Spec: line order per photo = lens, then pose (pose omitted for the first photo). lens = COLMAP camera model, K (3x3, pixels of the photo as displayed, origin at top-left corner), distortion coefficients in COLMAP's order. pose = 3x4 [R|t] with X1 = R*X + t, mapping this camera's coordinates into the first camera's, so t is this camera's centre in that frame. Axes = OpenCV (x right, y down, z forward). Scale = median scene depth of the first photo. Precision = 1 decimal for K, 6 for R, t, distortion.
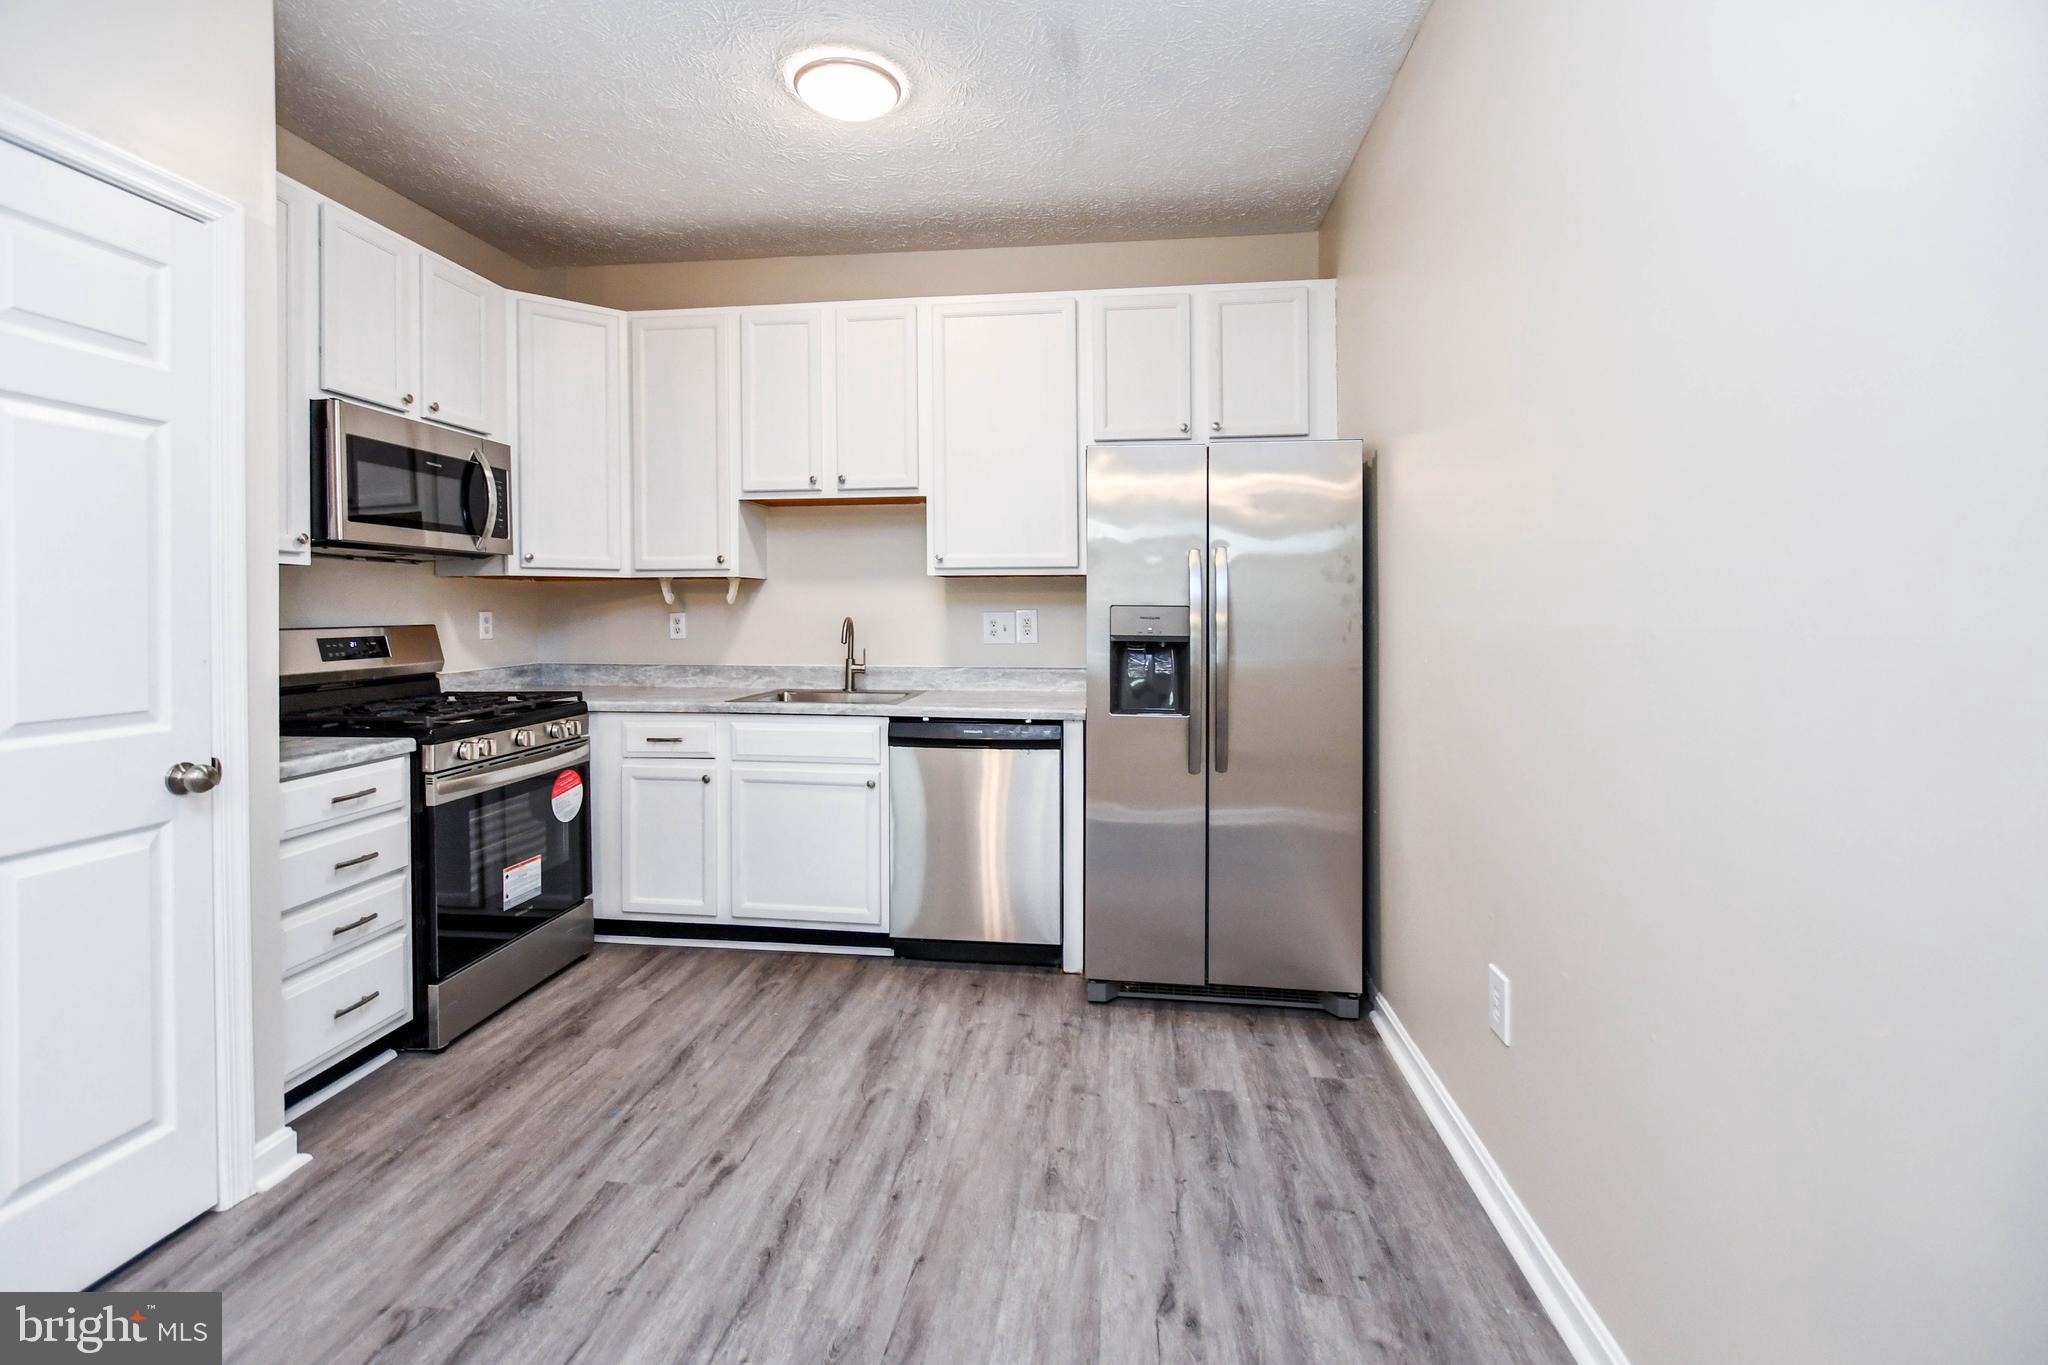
lens RADIAL K [[904.9, 0, 1020.1], [0, 904.9, 612.0], [0, 0, 1]] dist [-0.011644, 0.002546]
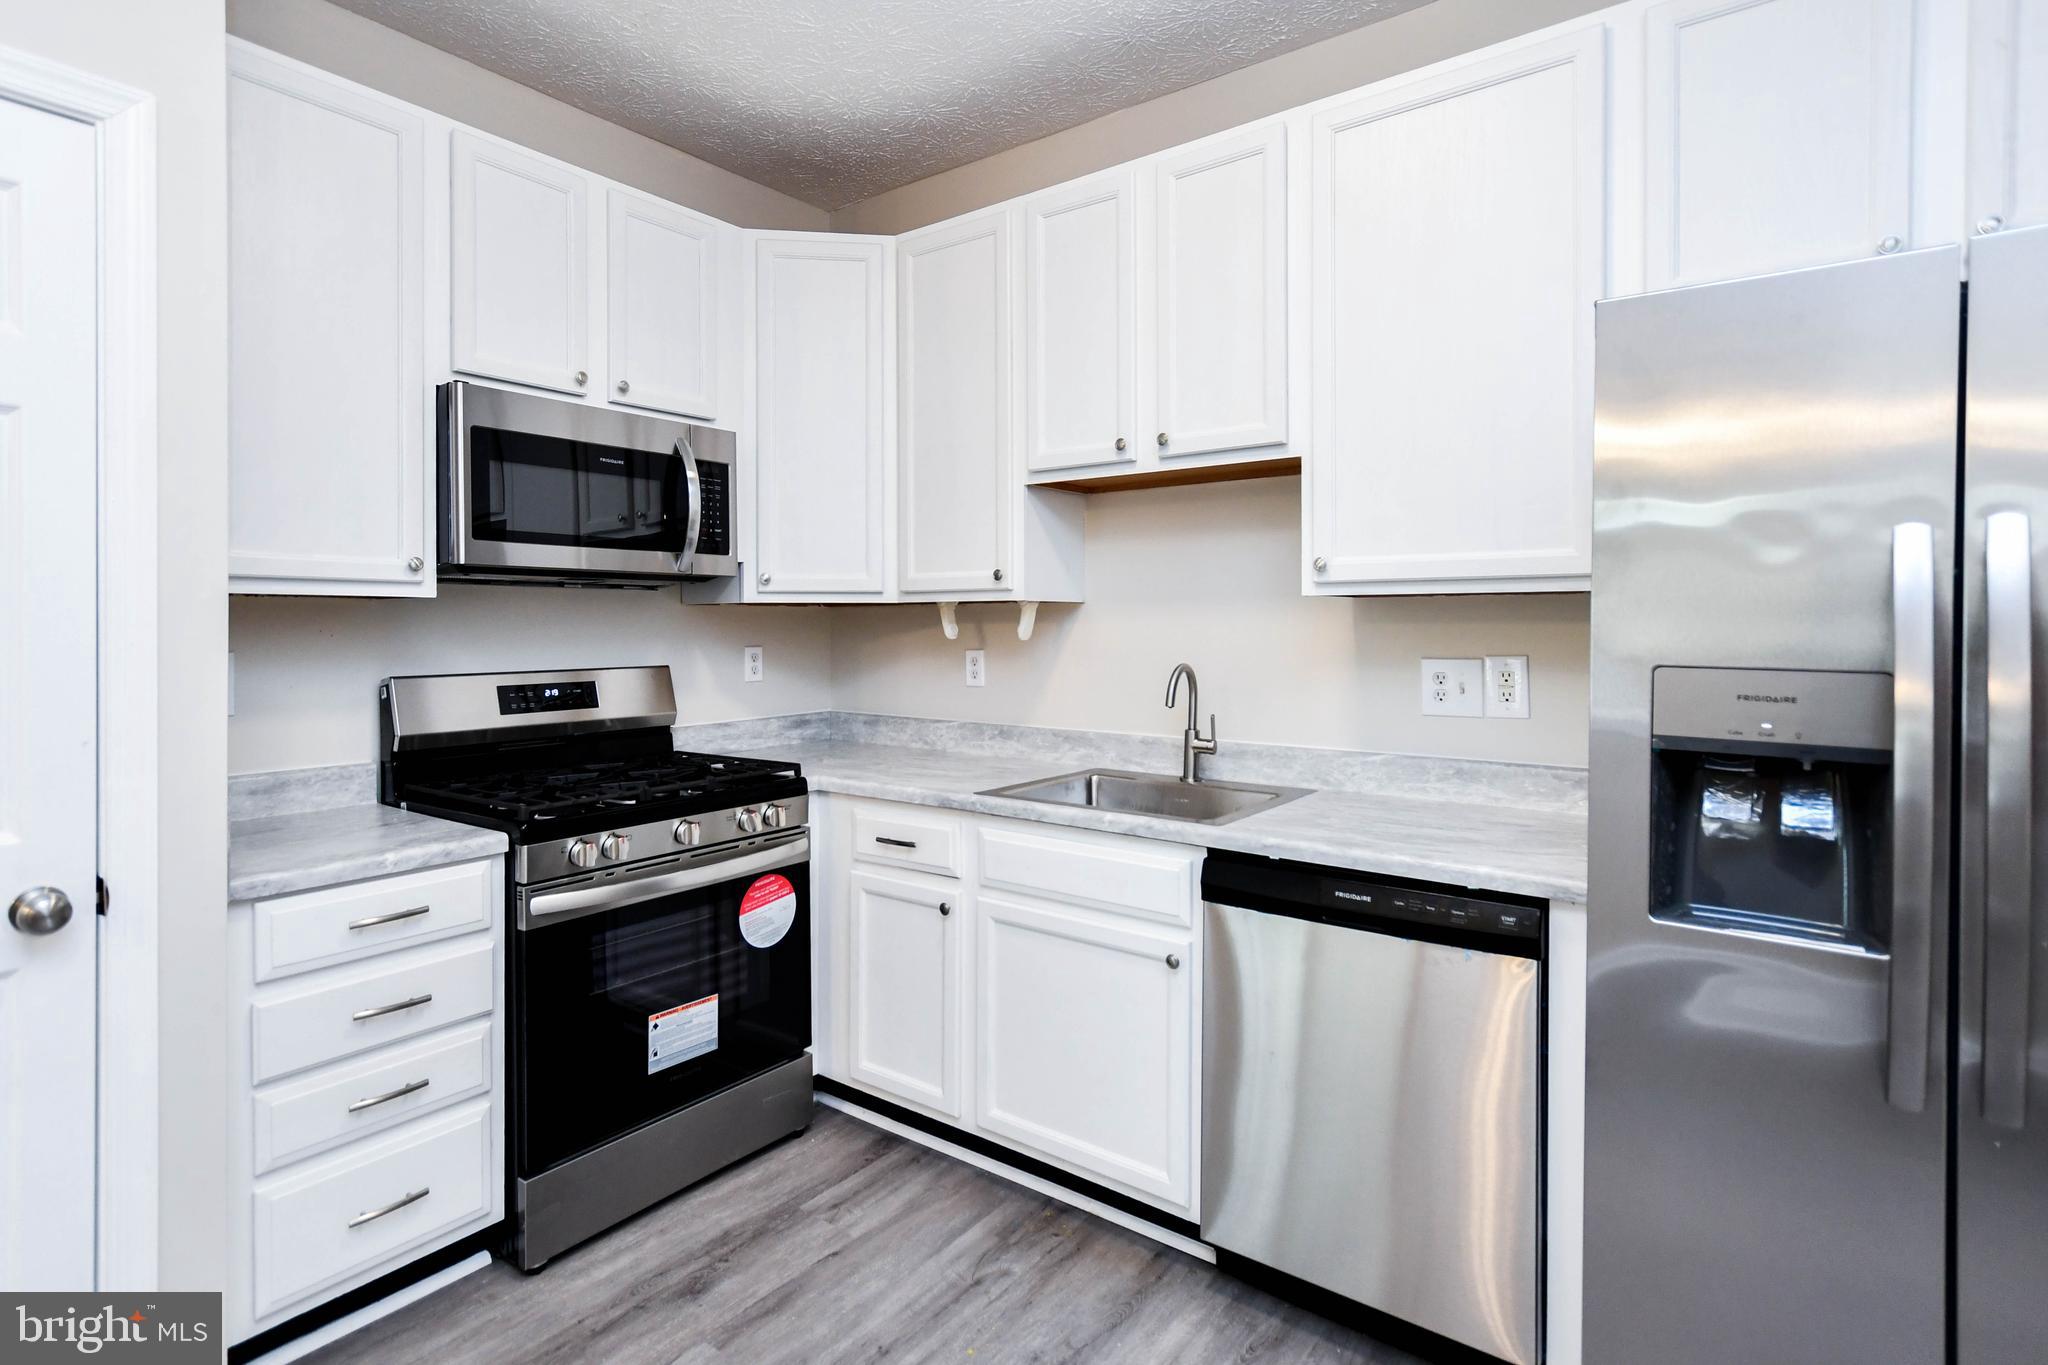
lens RADIAL K [[1043.1, 0, 1001.8], [0, 1043.1, 634.7], [0, 0, 1]] dist [0.005746, 0.000527]
pose [[0.857551, 0.006827, -0.514354, 0.088311], [-0.003181, 0.999963, 0.007968, -0.024394], [0.514389, -0.005197, 0.857541, 0.404959]]
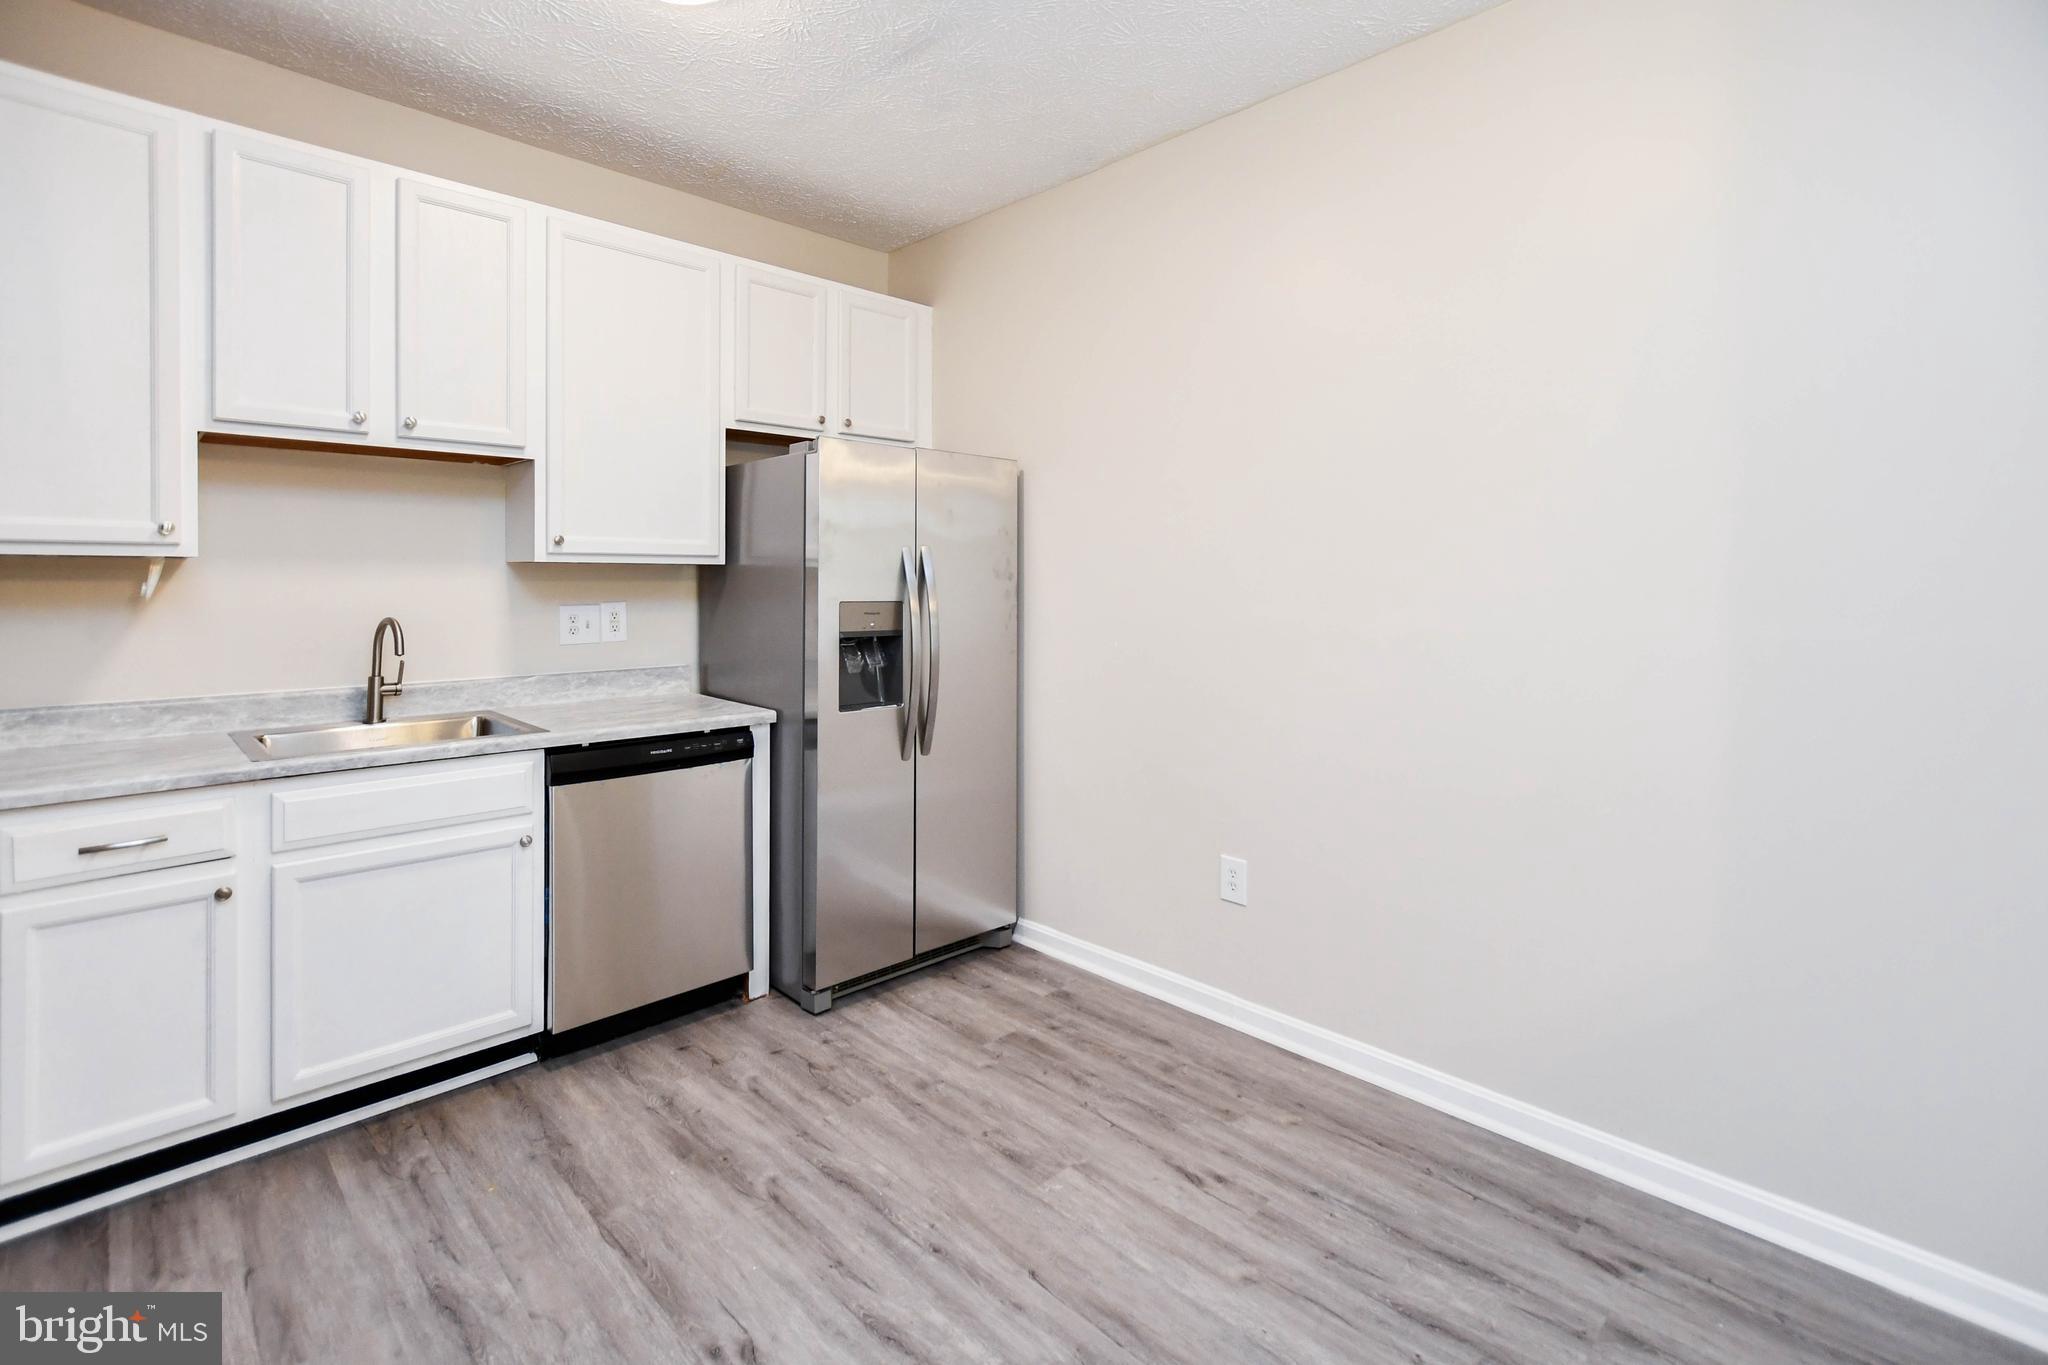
lens RADIAL K [[904.9, 0, 1019.4], [0, 904.9, 579.4], [0, 0, 1]] dist [-0.011644, 0.002546]
pose [[0.632255, 0.002709, 0.774756, -0.525296], [-0.002010, 0.999996, -0.001857, -0.029666], [-0.774758, -0.000383, 0.632258, 0.222386]]
